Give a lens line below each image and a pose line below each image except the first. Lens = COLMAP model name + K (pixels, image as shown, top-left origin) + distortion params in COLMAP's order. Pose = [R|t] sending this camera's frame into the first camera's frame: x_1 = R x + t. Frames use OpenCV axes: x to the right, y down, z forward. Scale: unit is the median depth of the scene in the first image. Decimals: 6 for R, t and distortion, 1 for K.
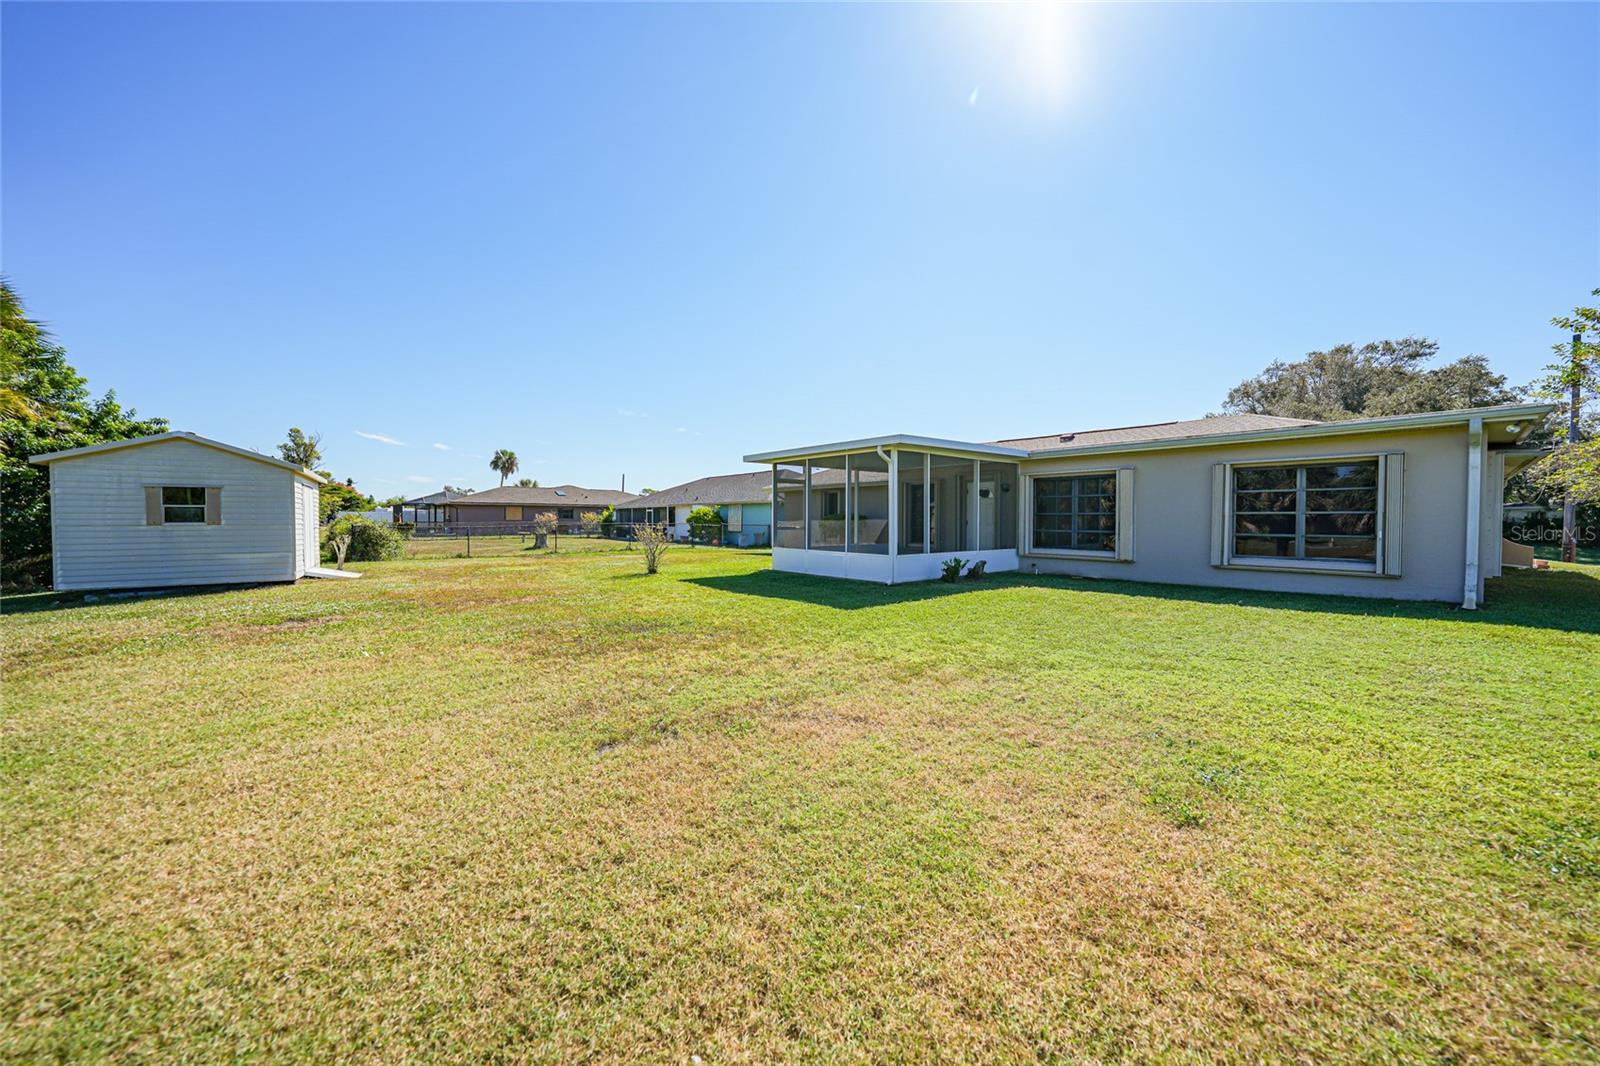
lens RADIAL K [[555.0, 0, 806.9], [0, 555.0, 531.3], [0, 0, 1]] dist [-0.025666, 0.005680]
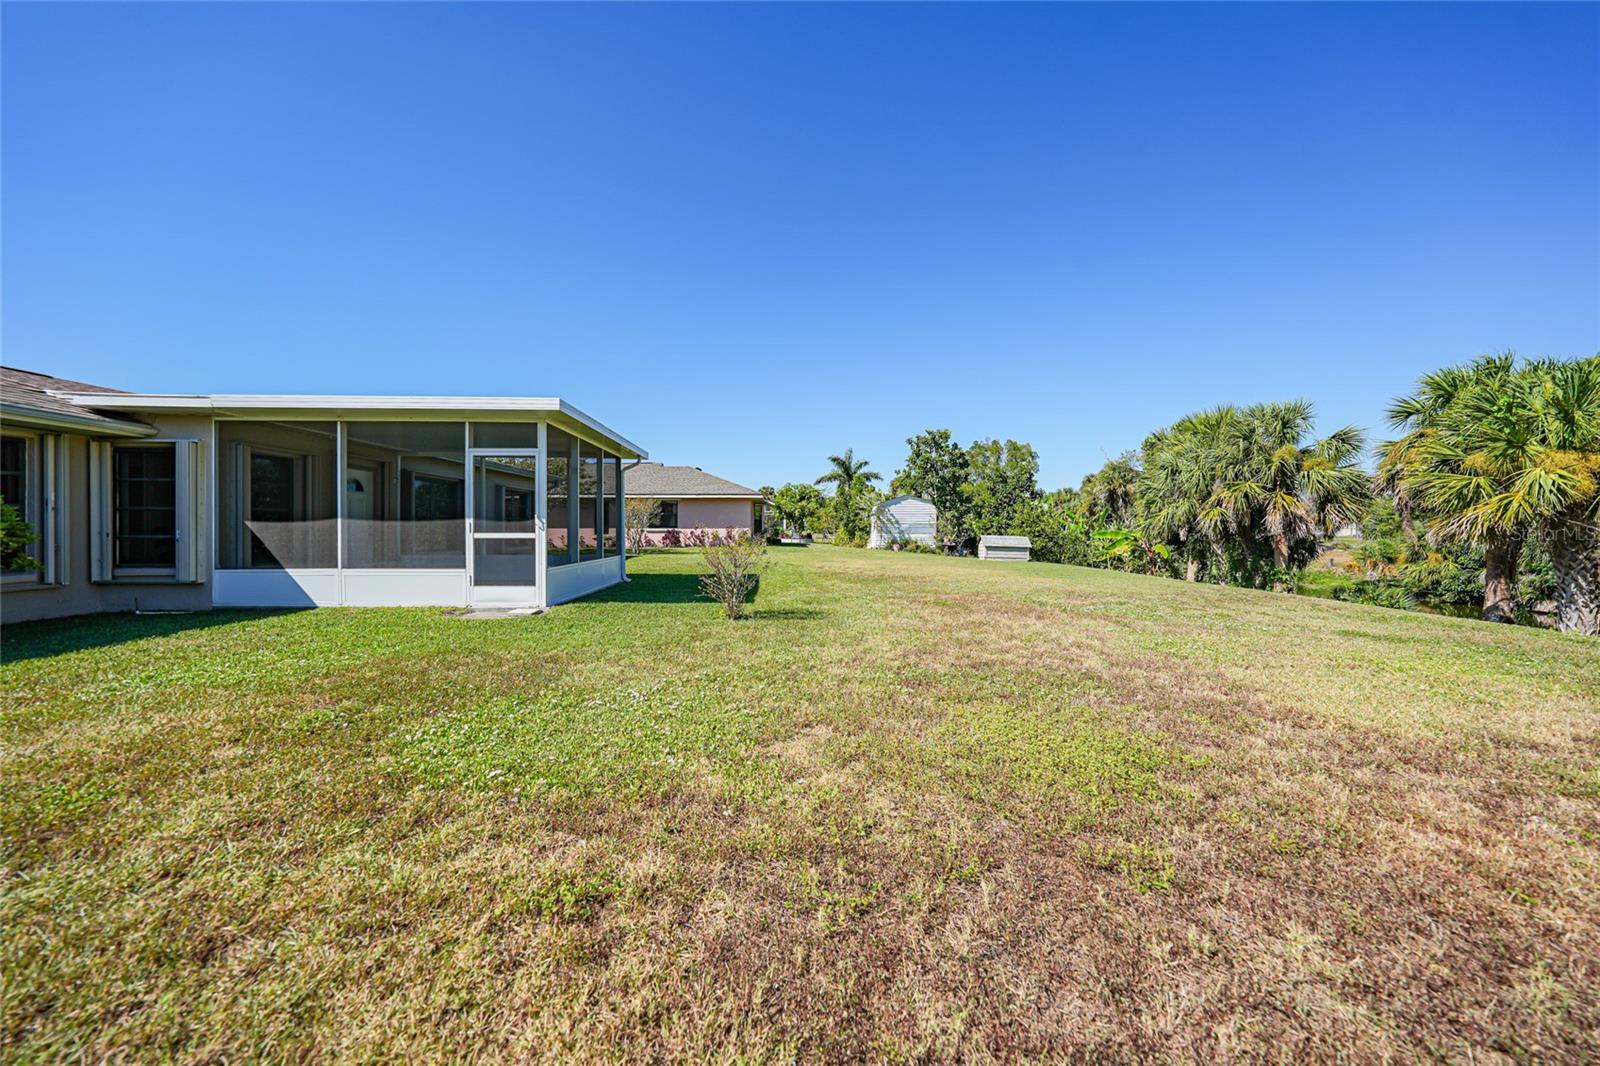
lens RADIAL K [[555.0, 0, 799.8], [0, 555.0, 529.5], [0, 0, 1]] dist [-0.025666, 0.005680]
pose [[-0.797791, -0.005762, 0.602906, -0.667639], [0.008502, 0.999747, 0.020805, -0.024508], [-0.602874, 0.021724, -0.797541, 1.449523]]
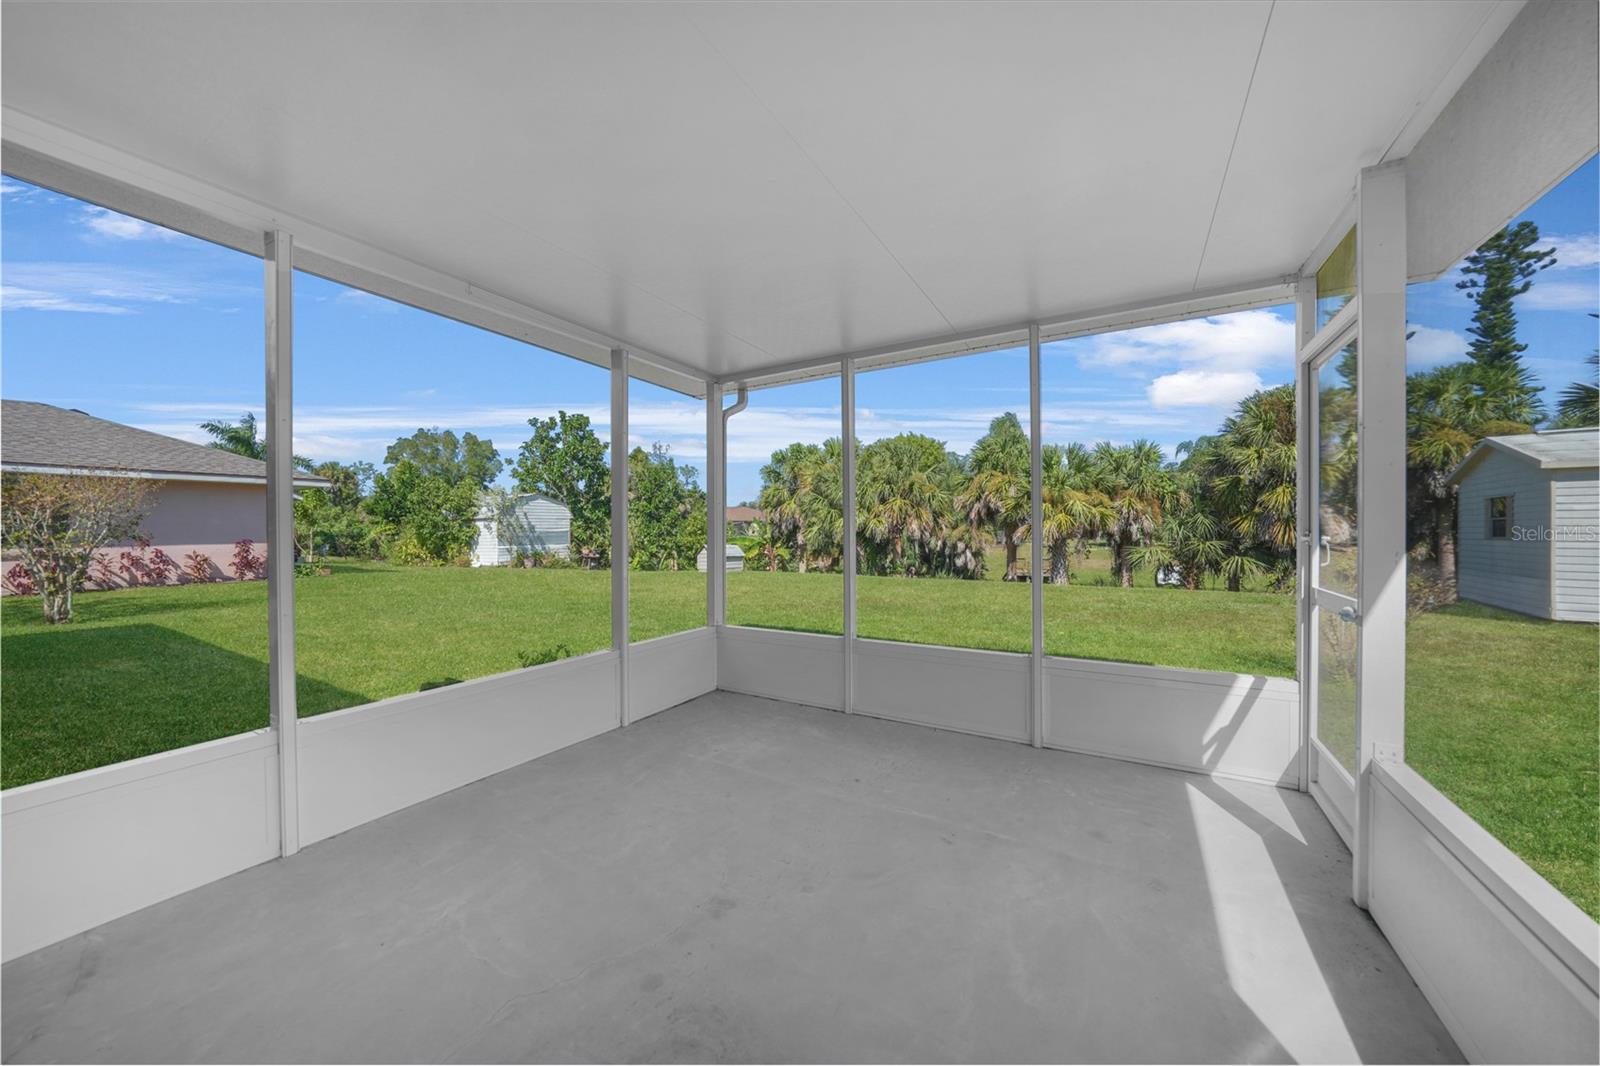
lens RADIAL K [[555.0, 0, 802.5], [0, 555.0, 535.3], [0, 0, 1]] dist [-0.025666, 0.005680]
pose [[-0.937596, 0.008380, -0.347627, 0.245446], [-0.001891, 0.999572, 0.029195, -0.038853], [0.347723, 0.028030, -0.937178, 1.265283]]
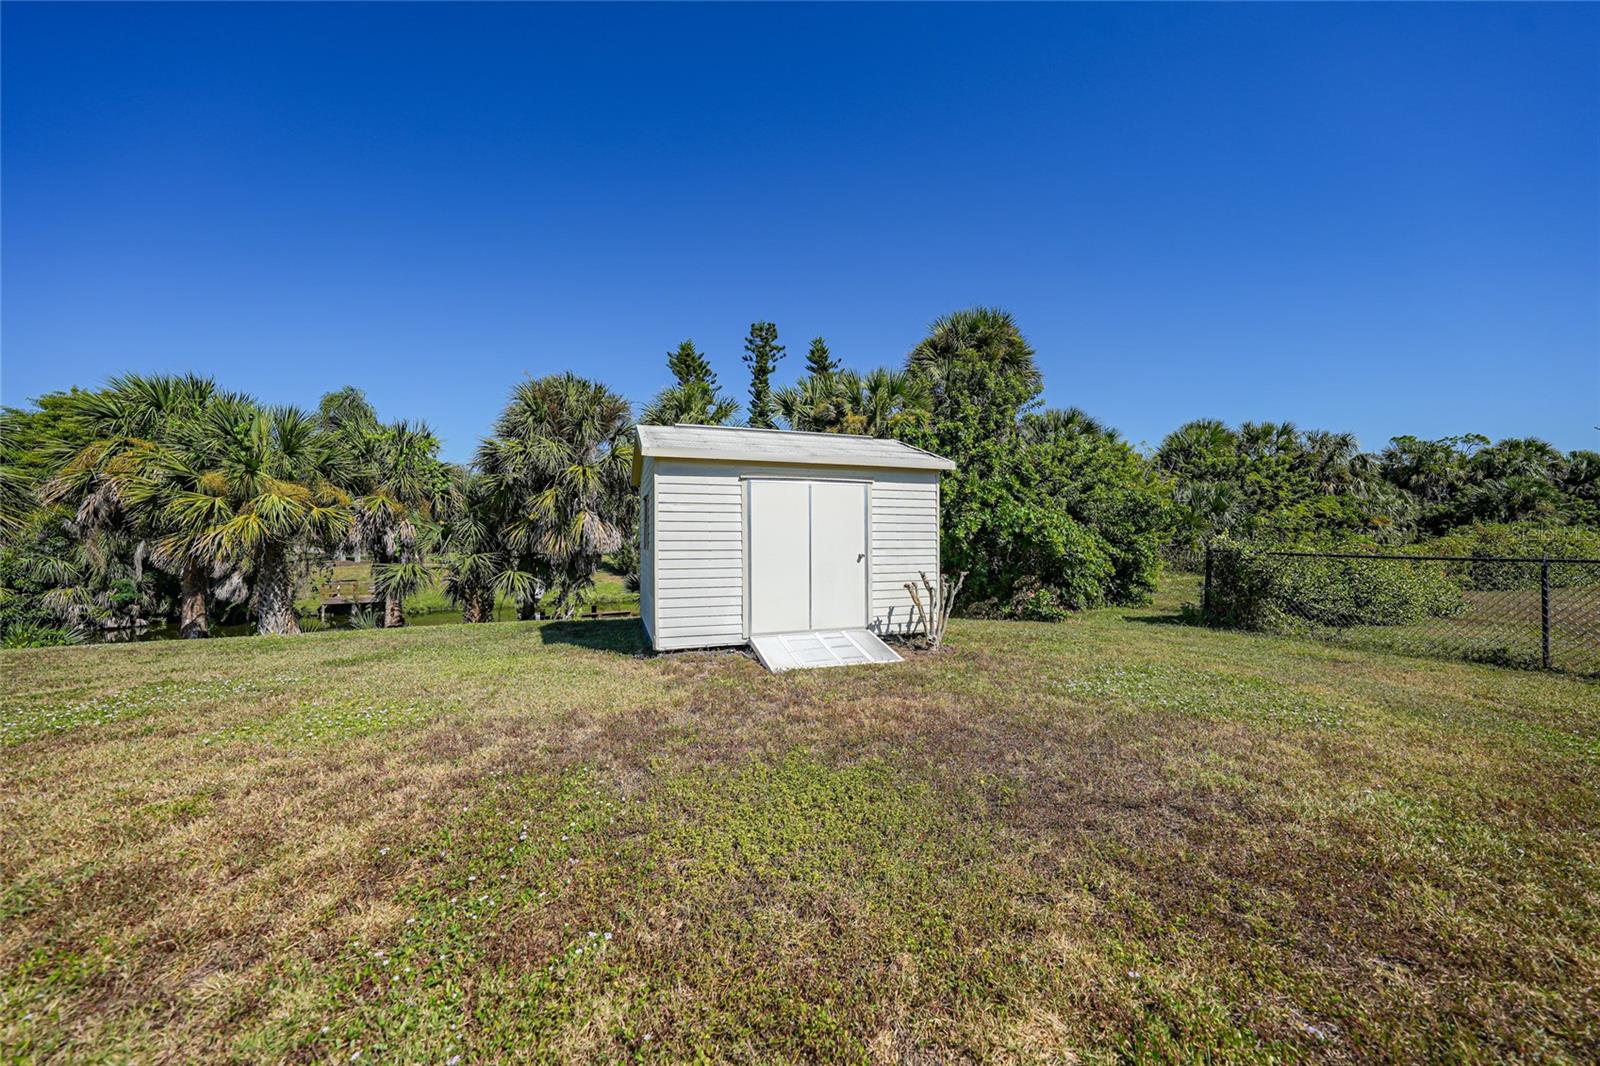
lens RADIAL K [[555.0, 0, 802.3], [0, 555.0, 531.9], [0, 0, 1]] dist [-0.025666, 0.005680]
pose [[-0.272643, -0.006714, -0.962092, -0.385932], [-0.008924, 0.999950, -0.004449, -0.029953], [0.962074, 0.007373, -0.272690, 1.244421]]
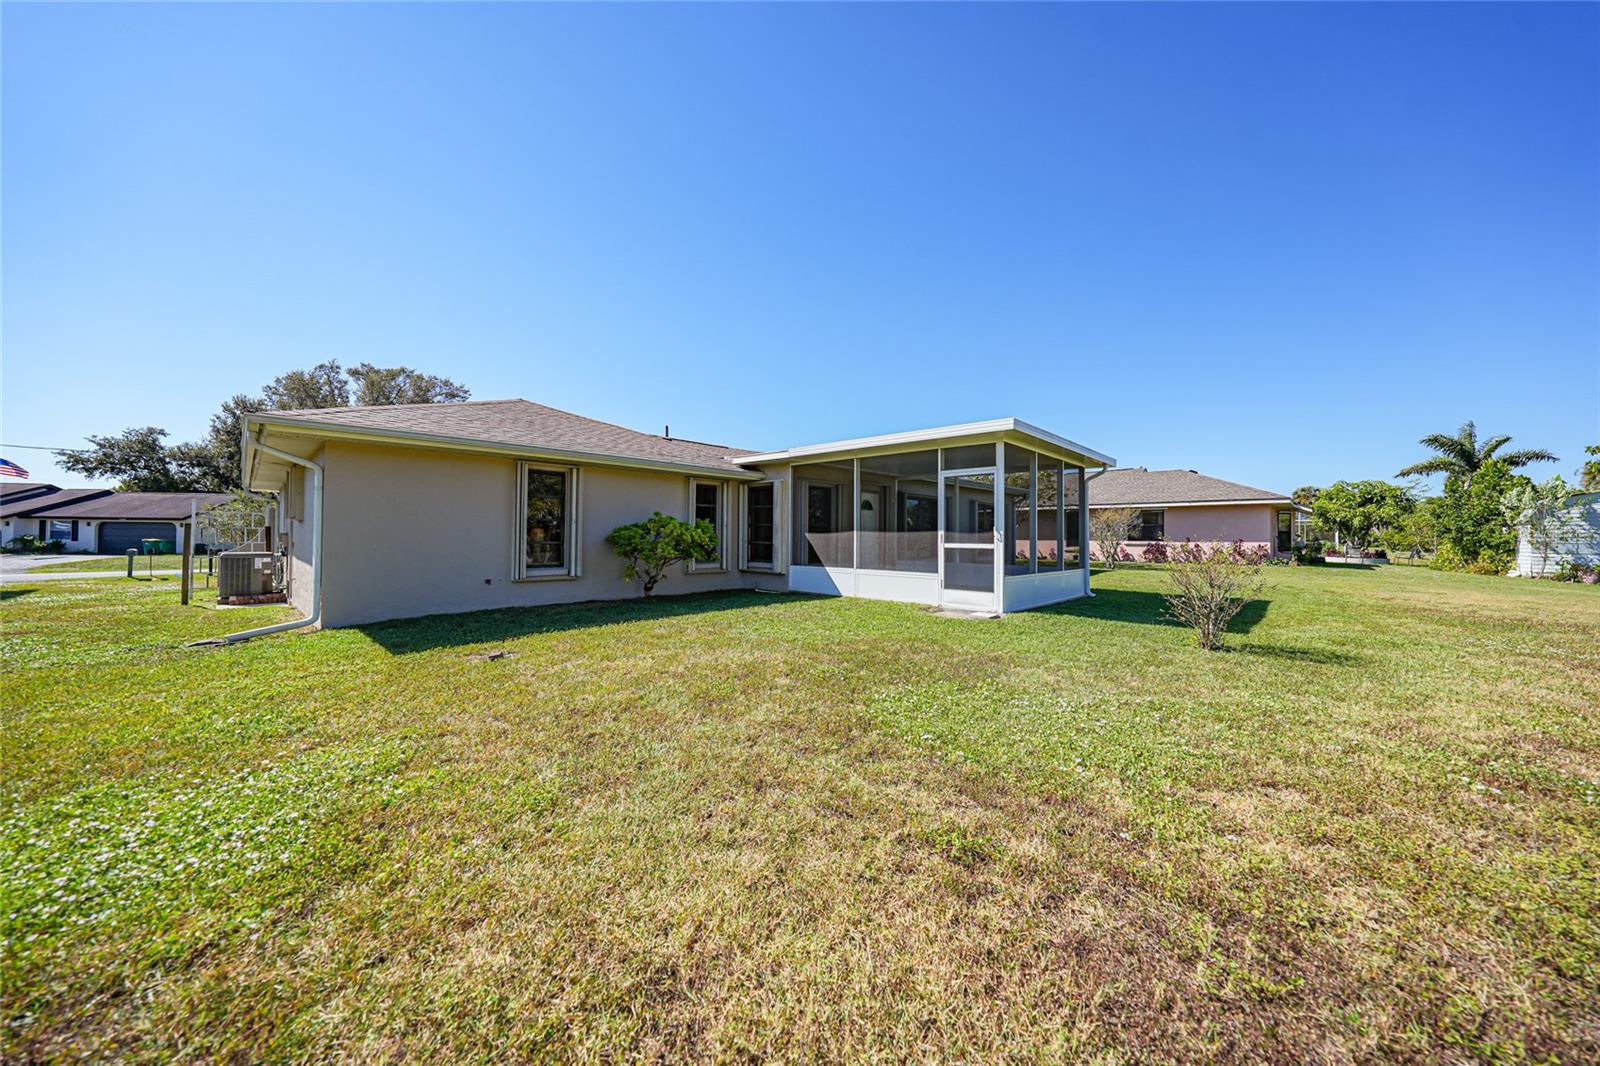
lens RADIAL K [[555.0, 0, 799.4], [0, 555.0, 534.3], [0, 0, 1]] dist [-0.025666, 0.005680]
pose [[-0.102269, 0.001481, 0.994756, -0.719404], [0.009937, 0.999951, -0.000467, -0.023616], [-0.994707, 0.009838, -0.102278, 1.435335]]
